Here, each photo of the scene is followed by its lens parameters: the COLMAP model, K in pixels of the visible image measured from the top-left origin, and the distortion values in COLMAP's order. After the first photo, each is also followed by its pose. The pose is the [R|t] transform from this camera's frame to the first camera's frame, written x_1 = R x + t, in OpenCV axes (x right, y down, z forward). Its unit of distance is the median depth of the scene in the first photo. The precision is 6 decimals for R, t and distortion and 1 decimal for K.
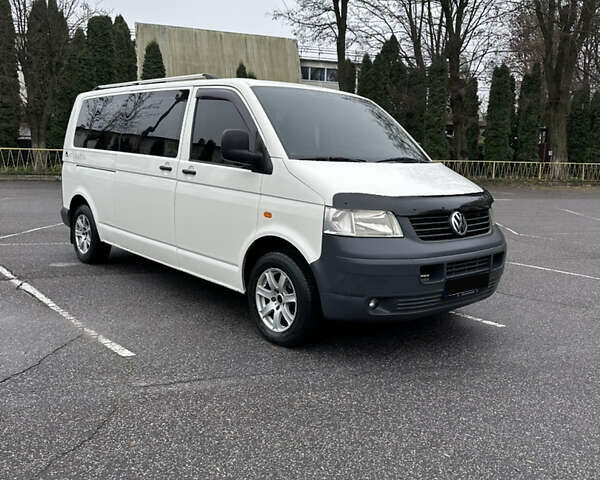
lens RADIAL K [[561.6, 0, 300.0], [0, 561.6, 240.0], [0, 0, 1]] dist [0.168123, -0.327146]
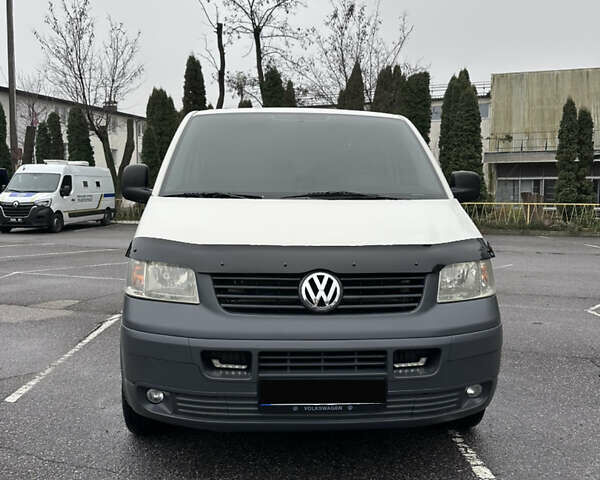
lens RADIAL K [[561.6, 0, 300.0], [0, 561.6, 240.0], [0, 0, 1]] dist [0.168123, -0.327146]
pose [[0.790911, 0.024152, -0.611454, 0.627064], [-0.080173, 0.994698, -0.064413, -0.043236], [0.606656, 0.099967, 0.788654, 0.474801]]
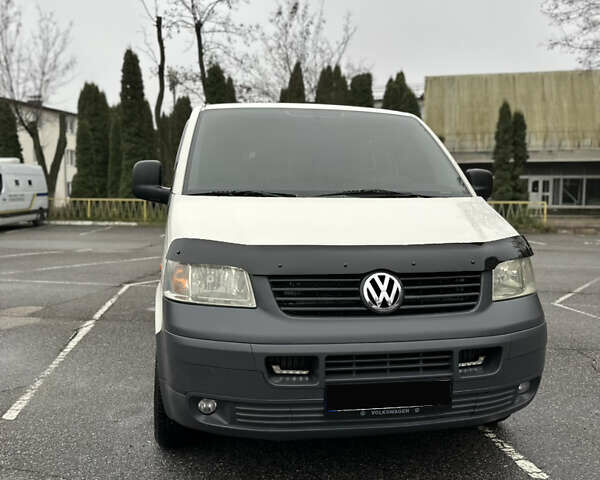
lens RADIAL K [[563.6, 0, 301.5], [0, 563.6, 245.0], [0, 0, 1]] dist [0.132234, -0.233188]
pose [[0.858920, 0.020077, -0.511715, 0.503276], [-0.060679, 0.996182, -0.062764, -0.035721], [0.508502, 0.084959, 0.856859, 0.417725]]
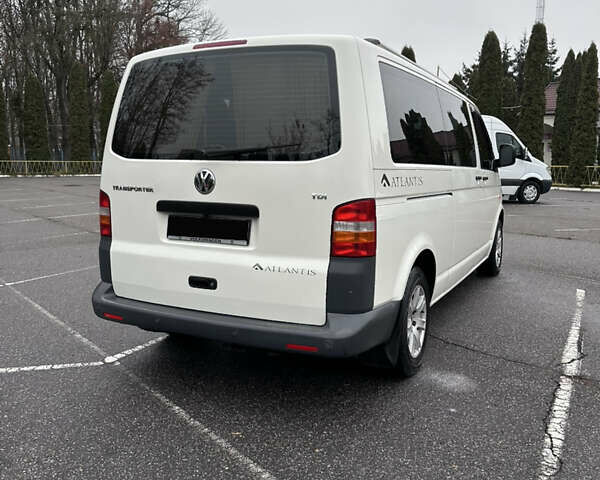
lens RADIAL K [[561.6, 0, 300.0], [0, 561.6, 240.0], [0, 0, 1]] dist [0.168123, -0.327146]
pose [[-0.374507, -0.140576, 0.916506, -1.334128], [0.150423, 0.966136, 0.209655, -0.348906], [-0.914941, 0.216381, -0.340679, 2.058150]]
